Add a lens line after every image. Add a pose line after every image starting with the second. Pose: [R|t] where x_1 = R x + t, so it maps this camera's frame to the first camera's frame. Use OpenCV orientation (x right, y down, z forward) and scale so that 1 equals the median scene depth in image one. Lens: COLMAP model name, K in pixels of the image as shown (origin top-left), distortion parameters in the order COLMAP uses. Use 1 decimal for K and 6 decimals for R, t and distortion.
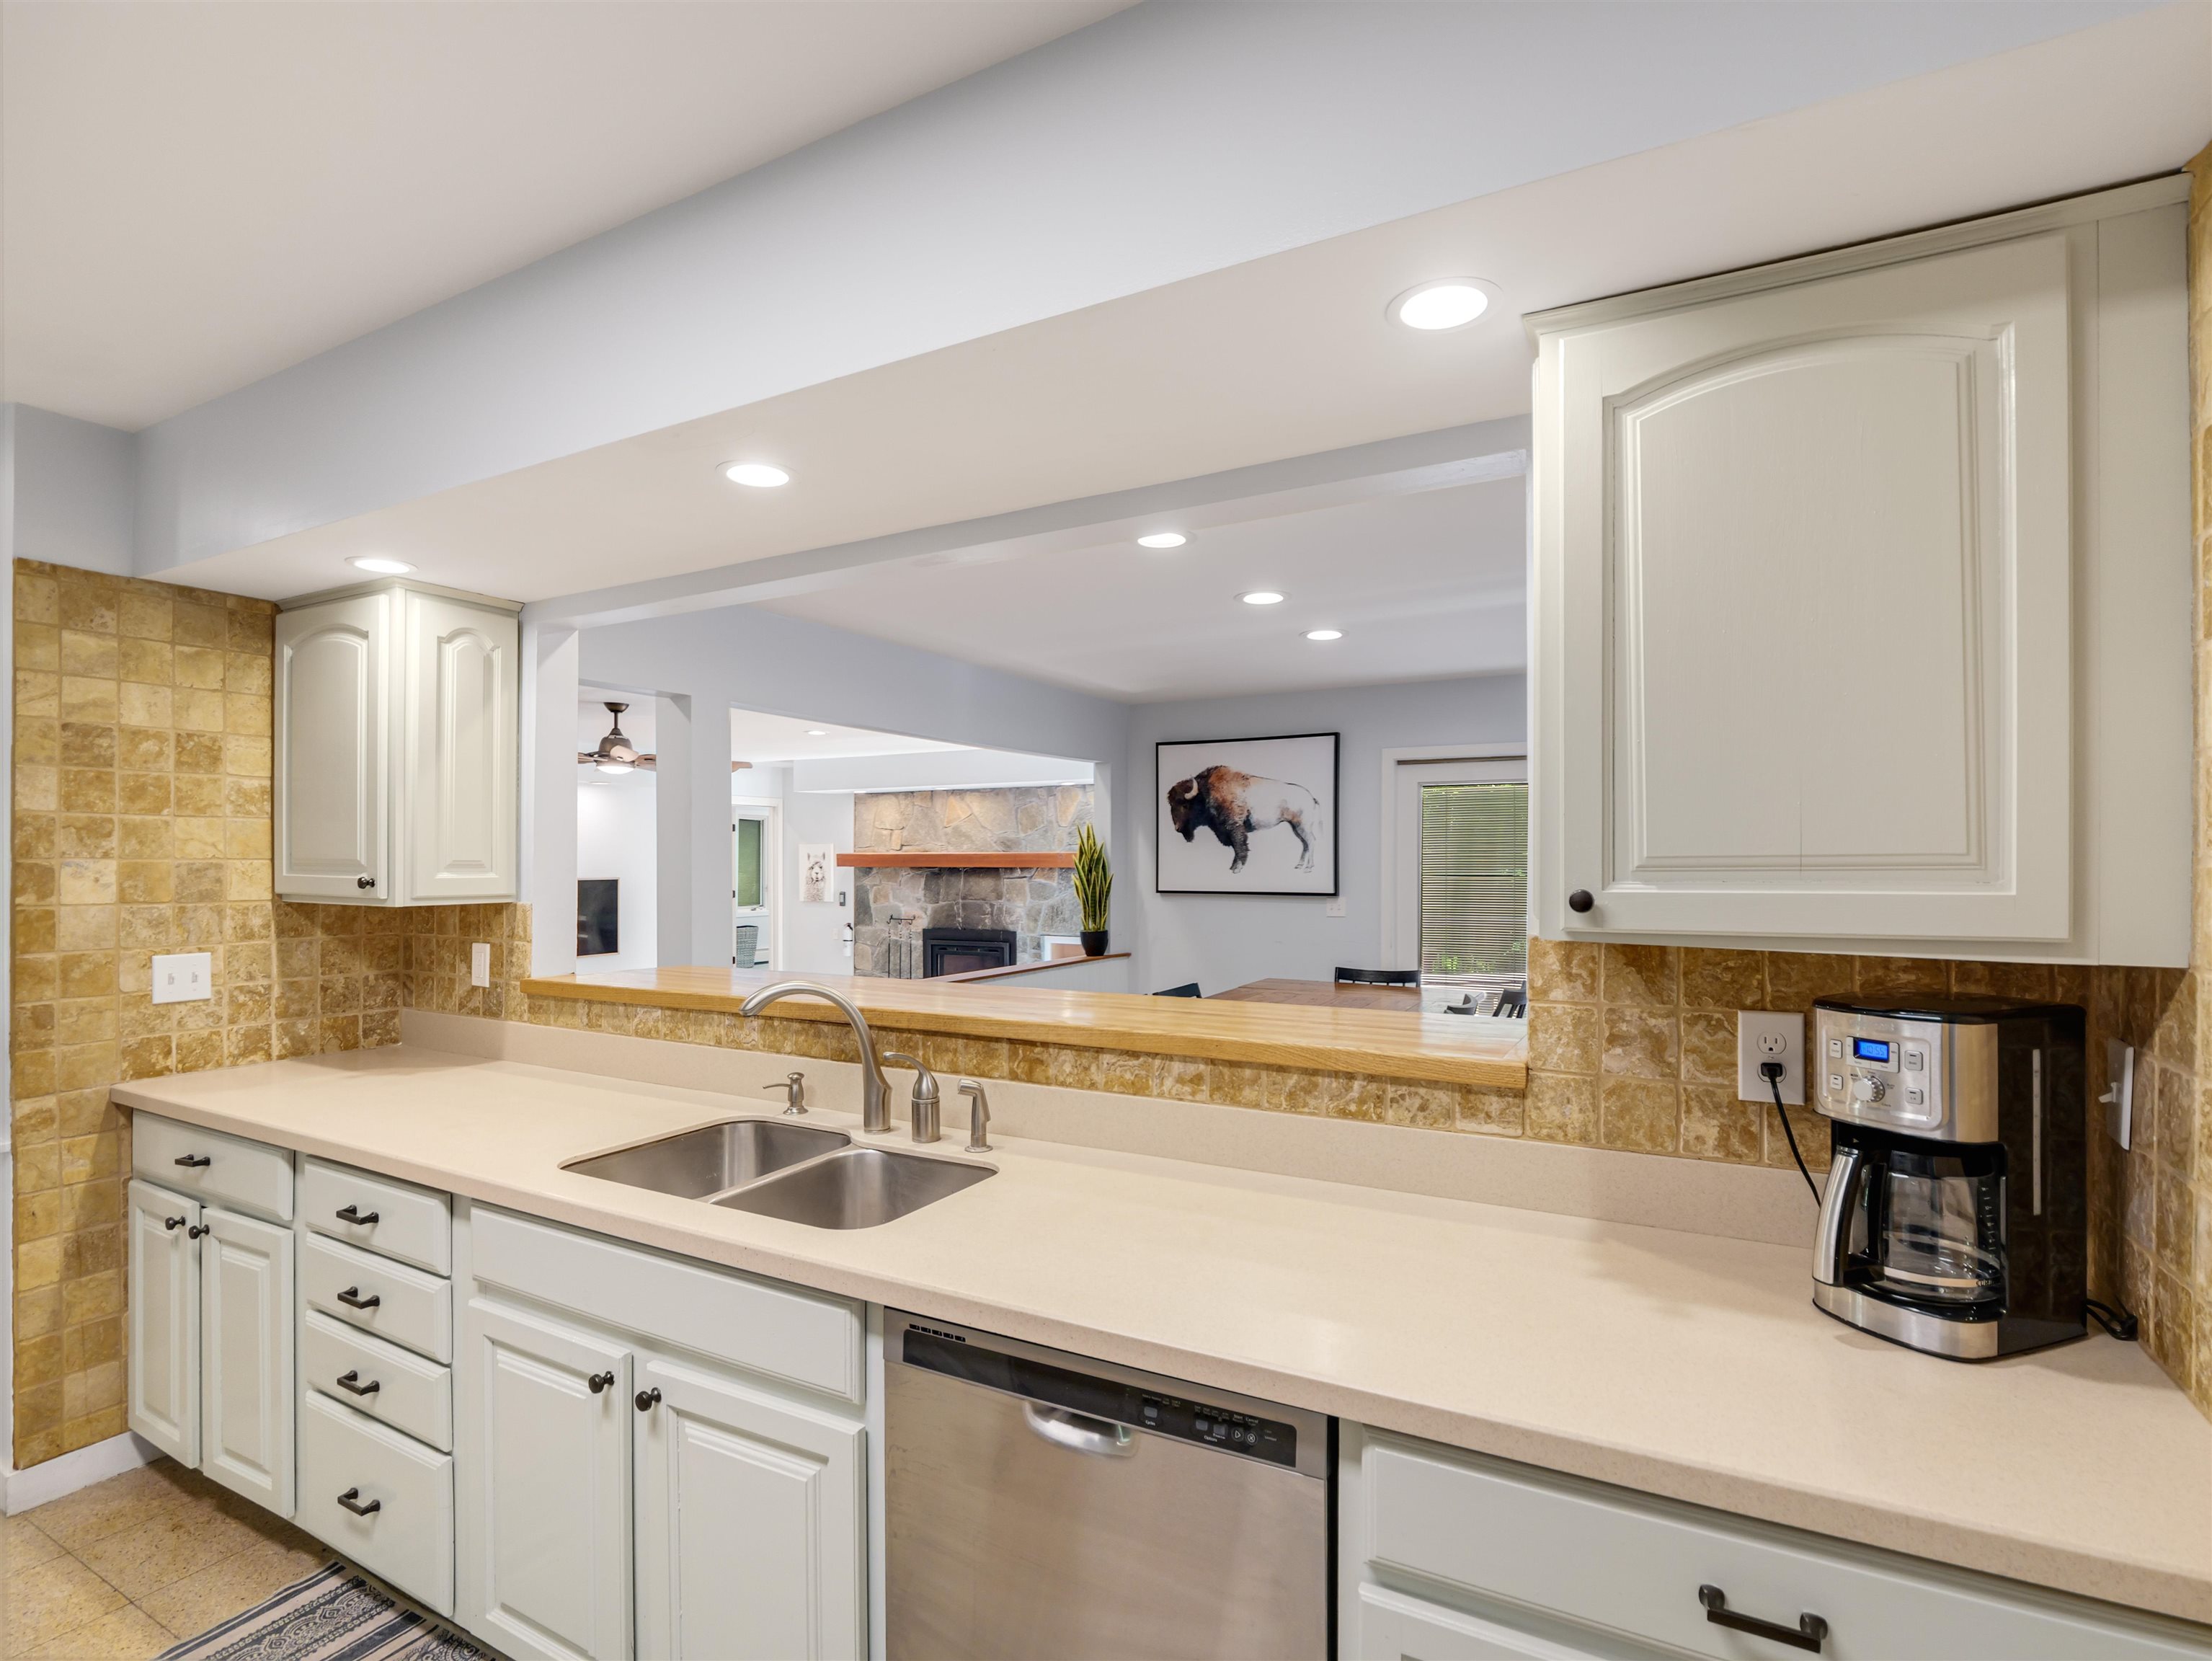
lens RADIAL K [[1083.1, 0, 1124.0], [0, 1083.1, 859.4], [0, 0, 1]] dist [-0.012003, 0.000575]
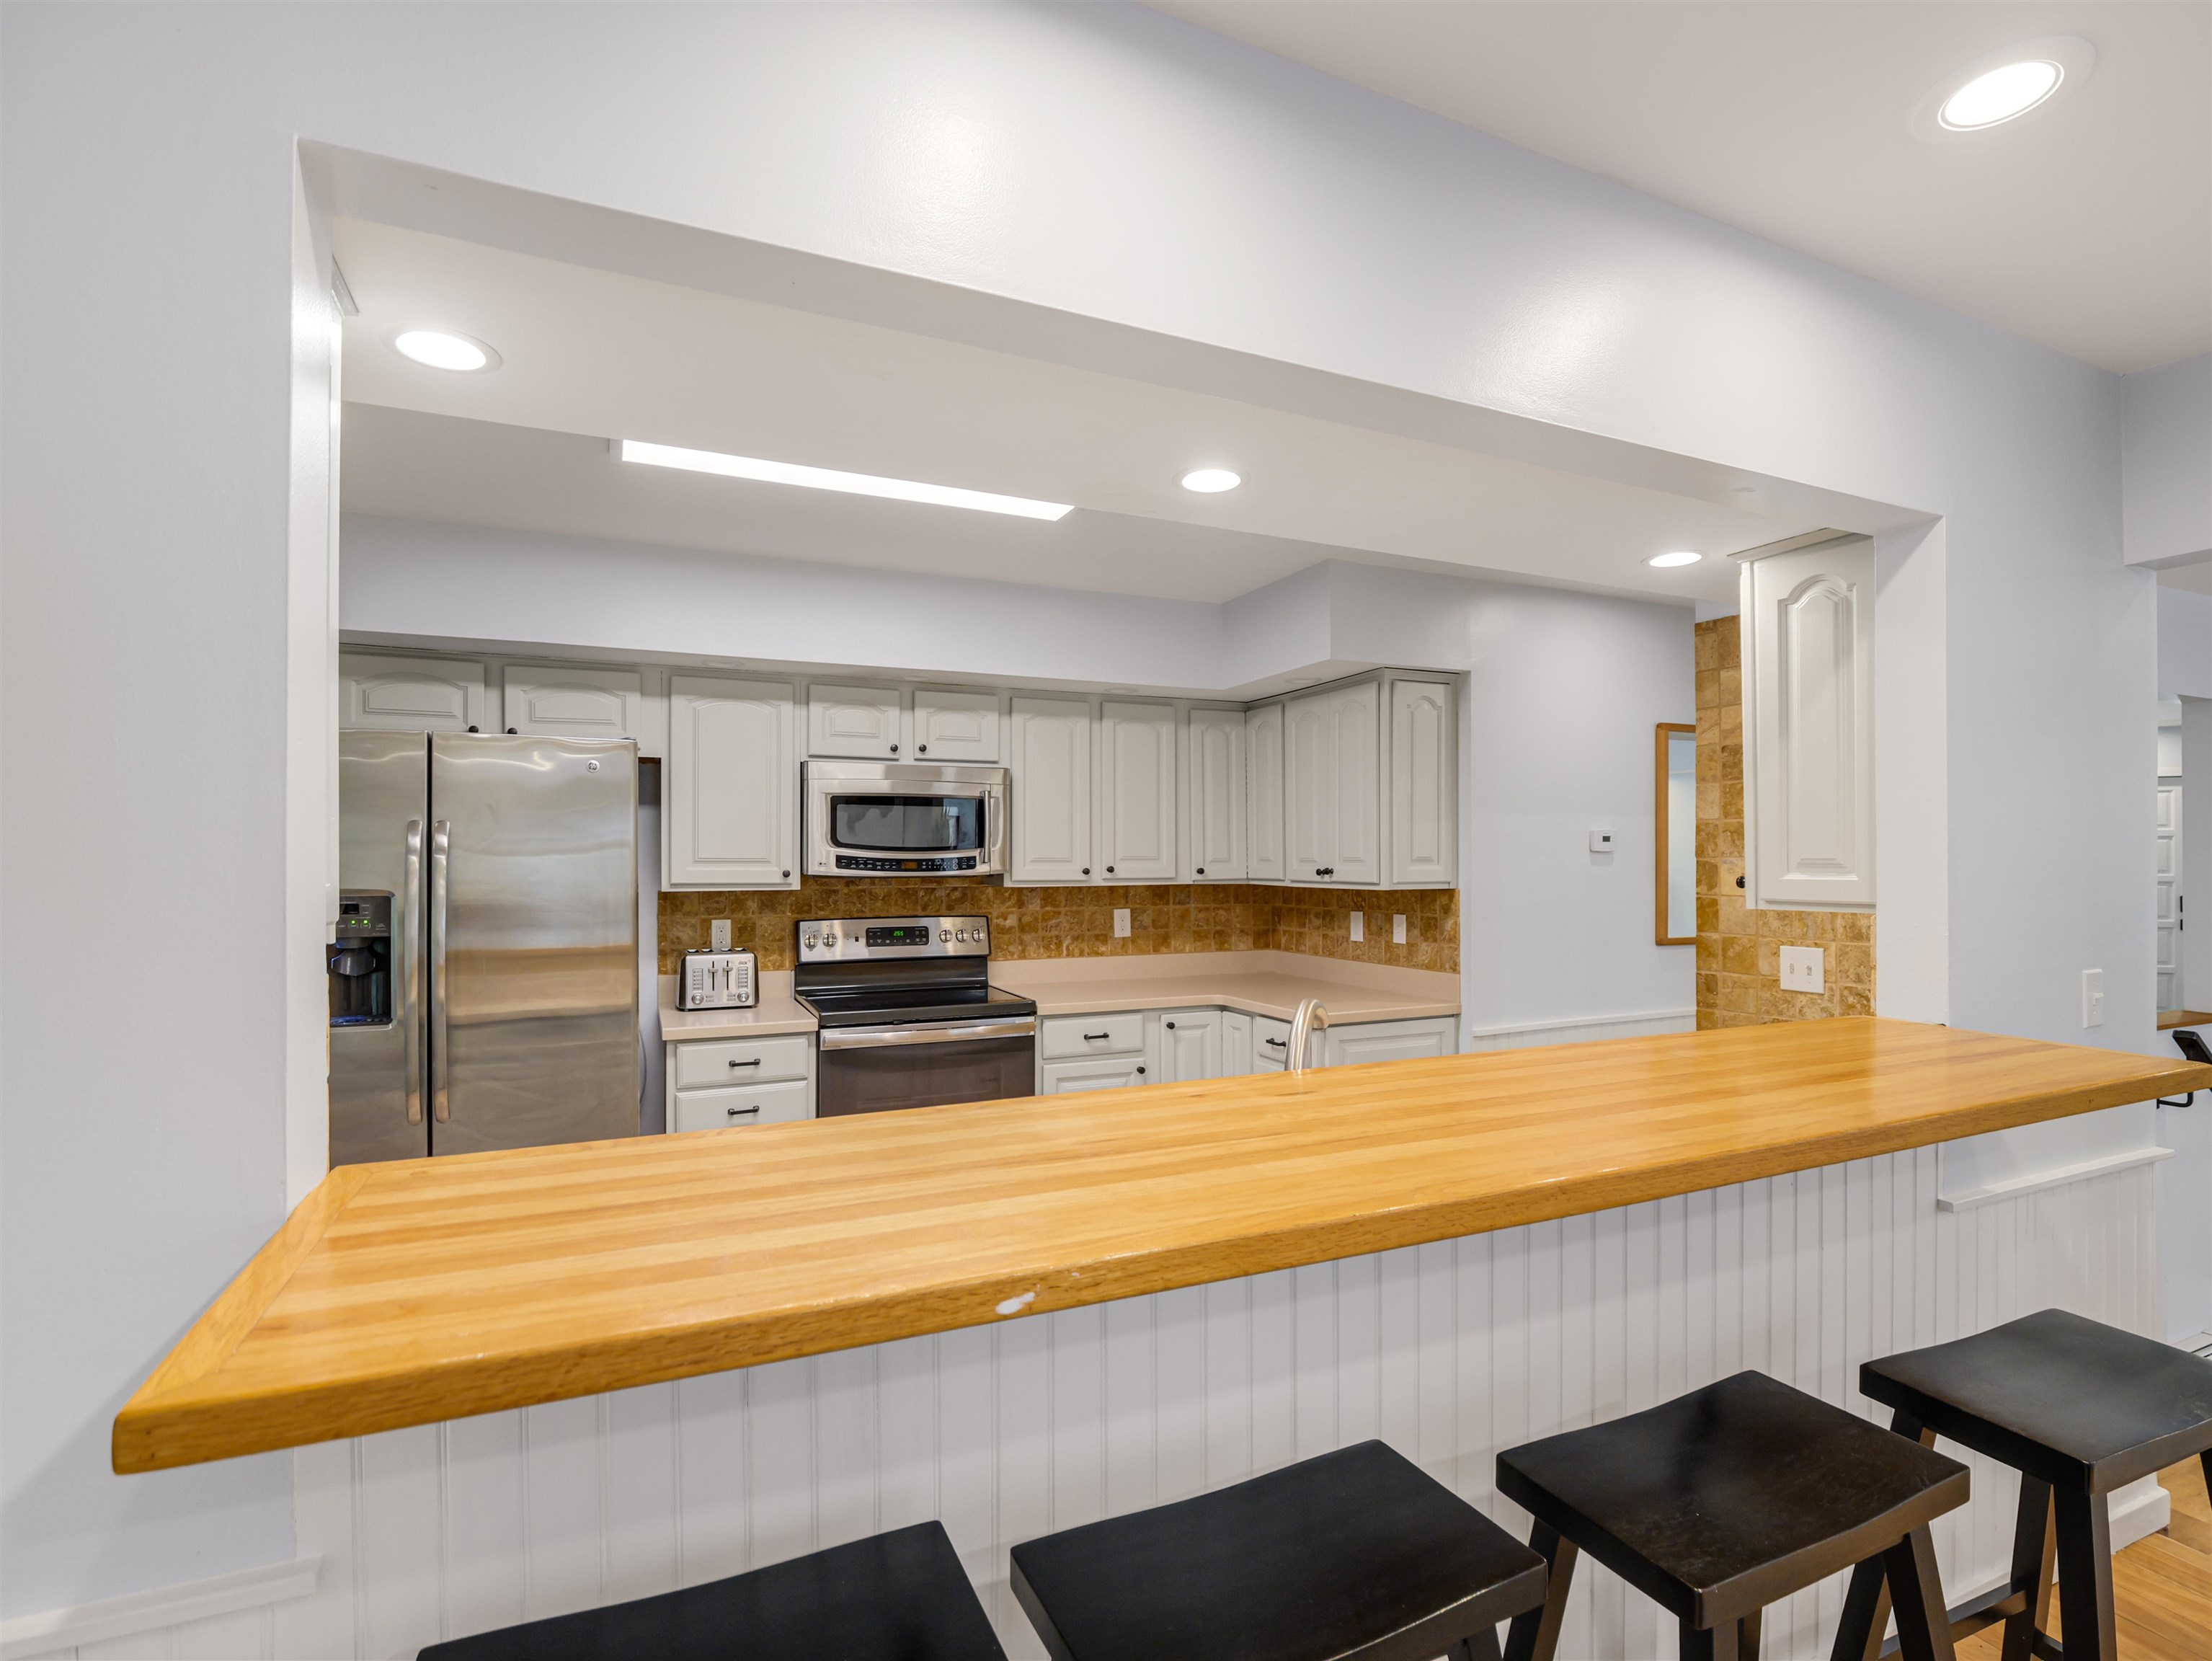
lens RADIAL K [[1066.5, 0, 1113.4], [0, 1066.5, 852.0], [0, 0, 1]] dist [-0.007113, -0.007227]
pose [[-0.606715, -0.004902, -0.794905, 0.356545], [0.002214, 0.999967, -0.007857, 0.001222], [0.794917, -0.006527, -0.606683, 1.061921]]
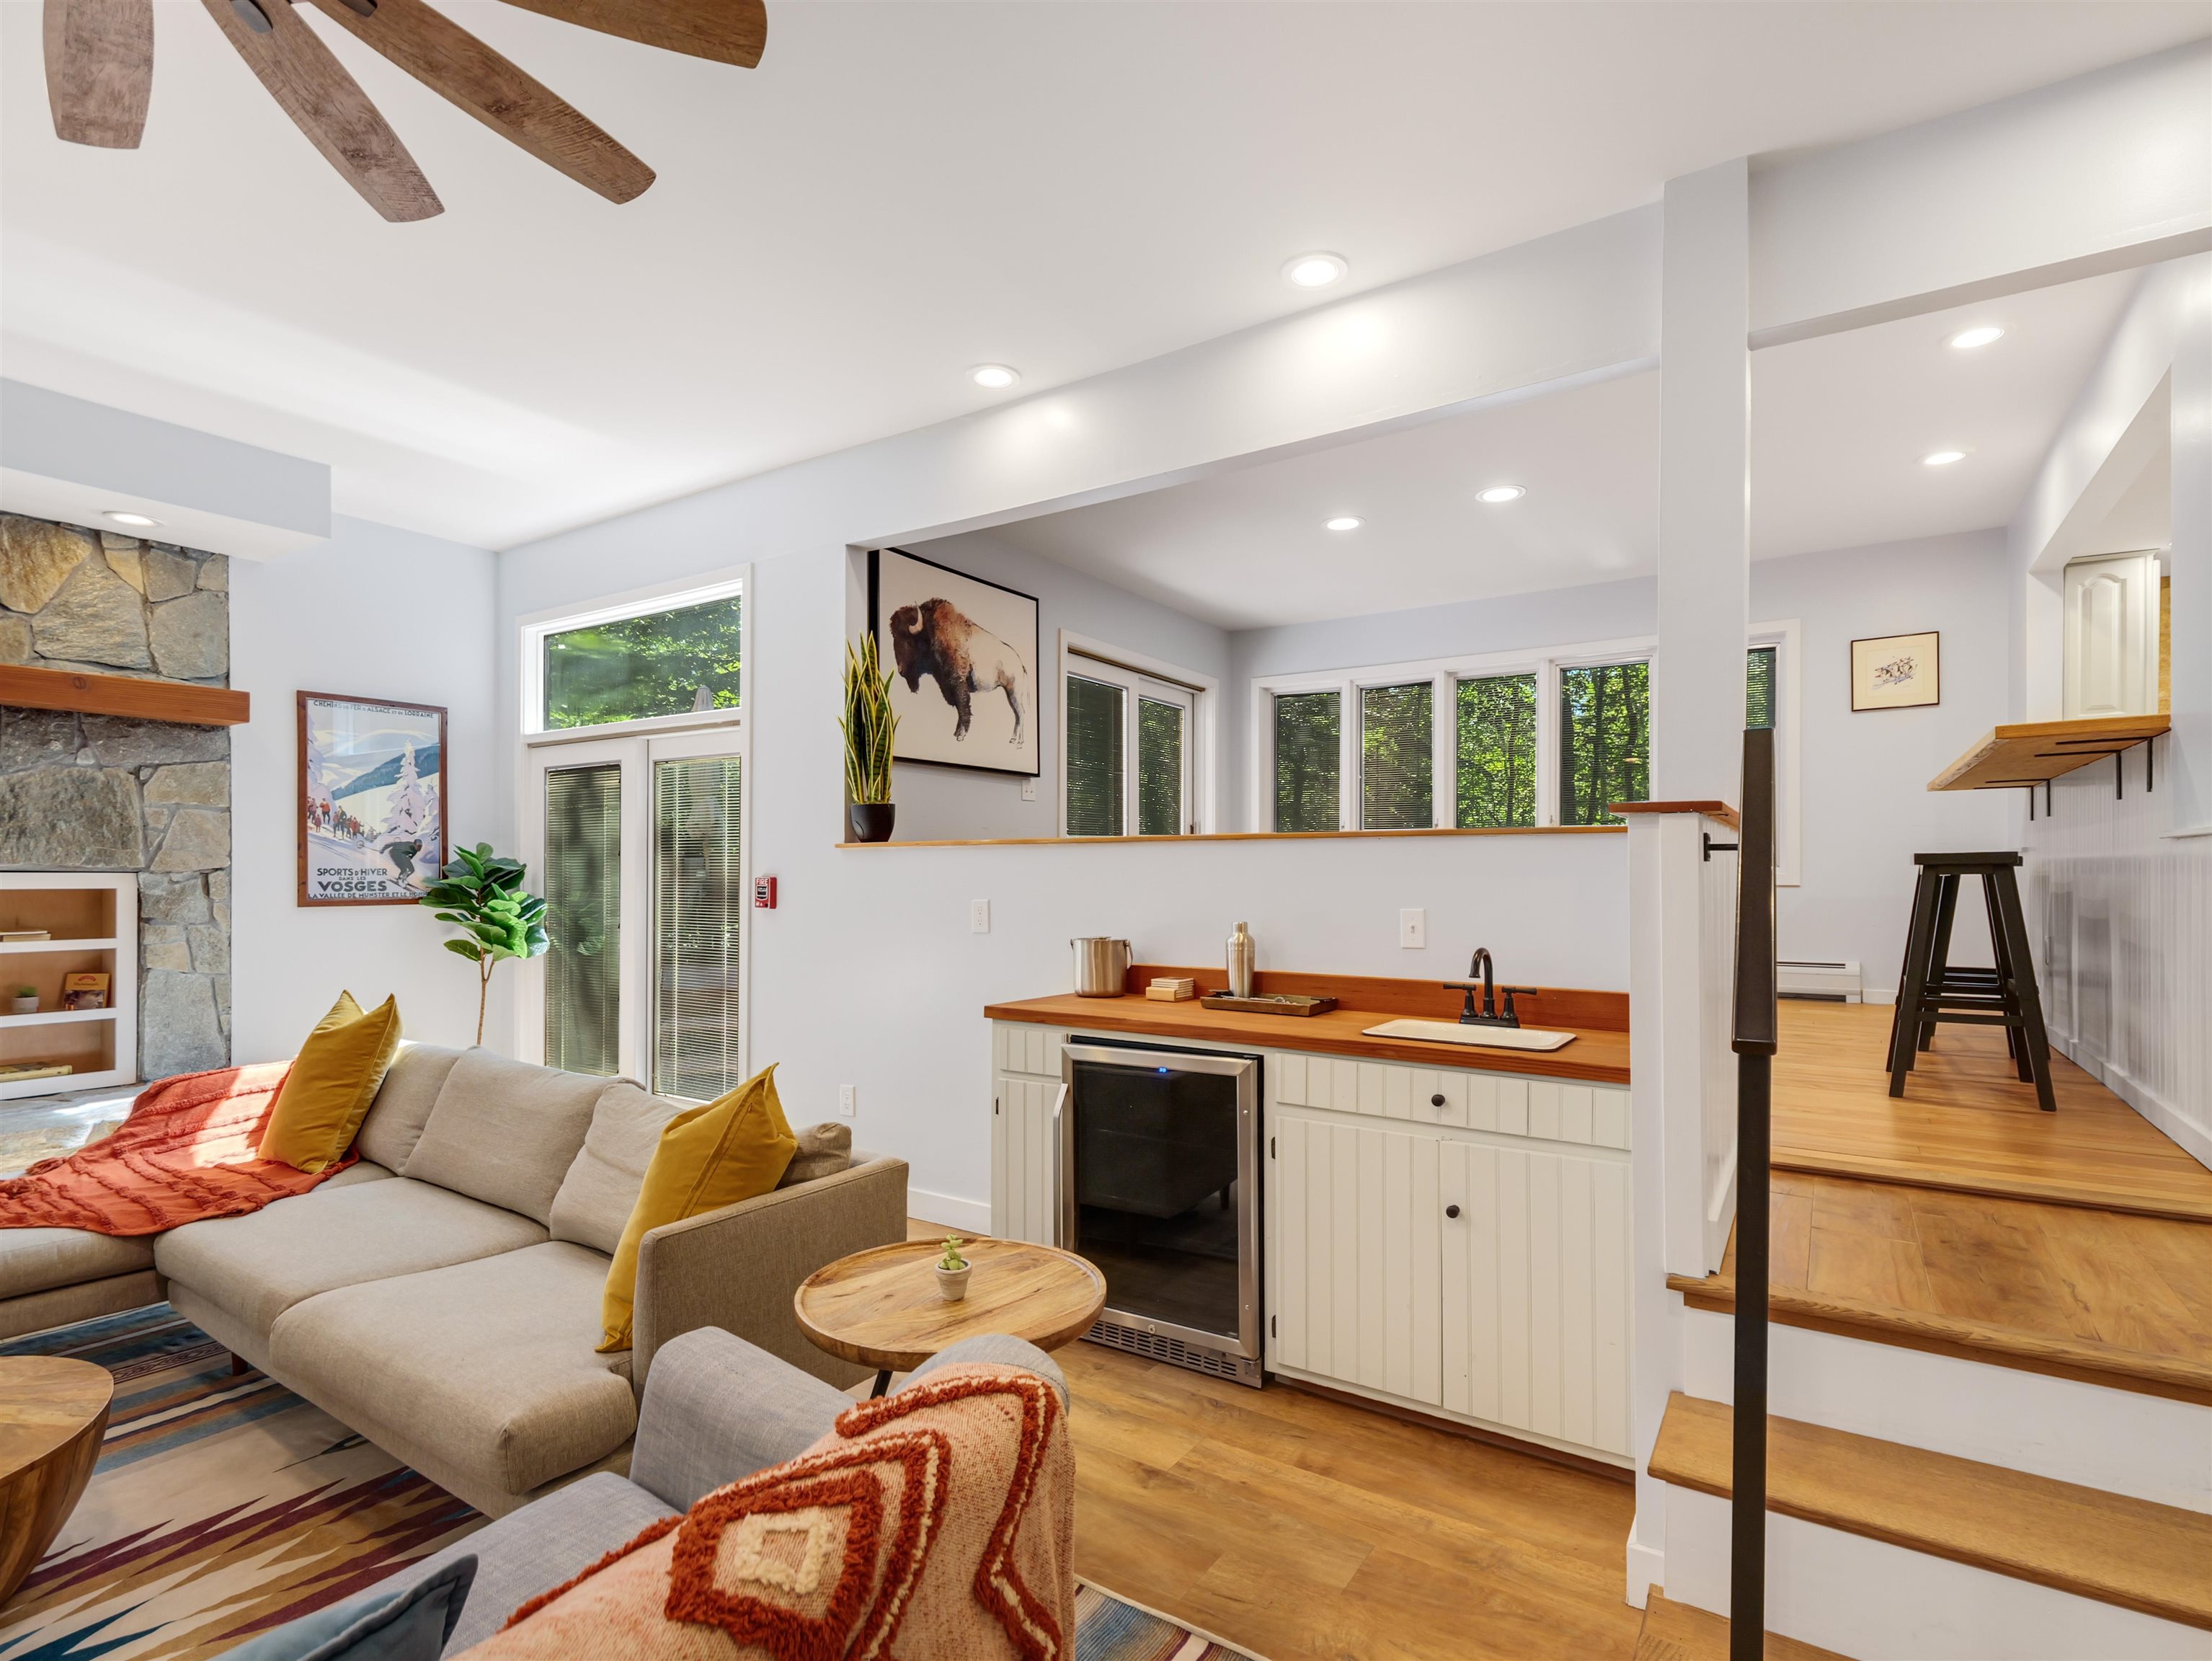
lens RADIAL K [[1084.5, 0, 1110.7], [0, 1084.5, 877.2], [0, 0, 1]] dist [-0.003714, -0.000456]
pose [[0.073250, -0.003310, 0.997308, -1.682960], [0.000033, 0.999994, 0.003317, 0.271482], [-0.997314, -0.000210, 0.073249, 2.046914]]
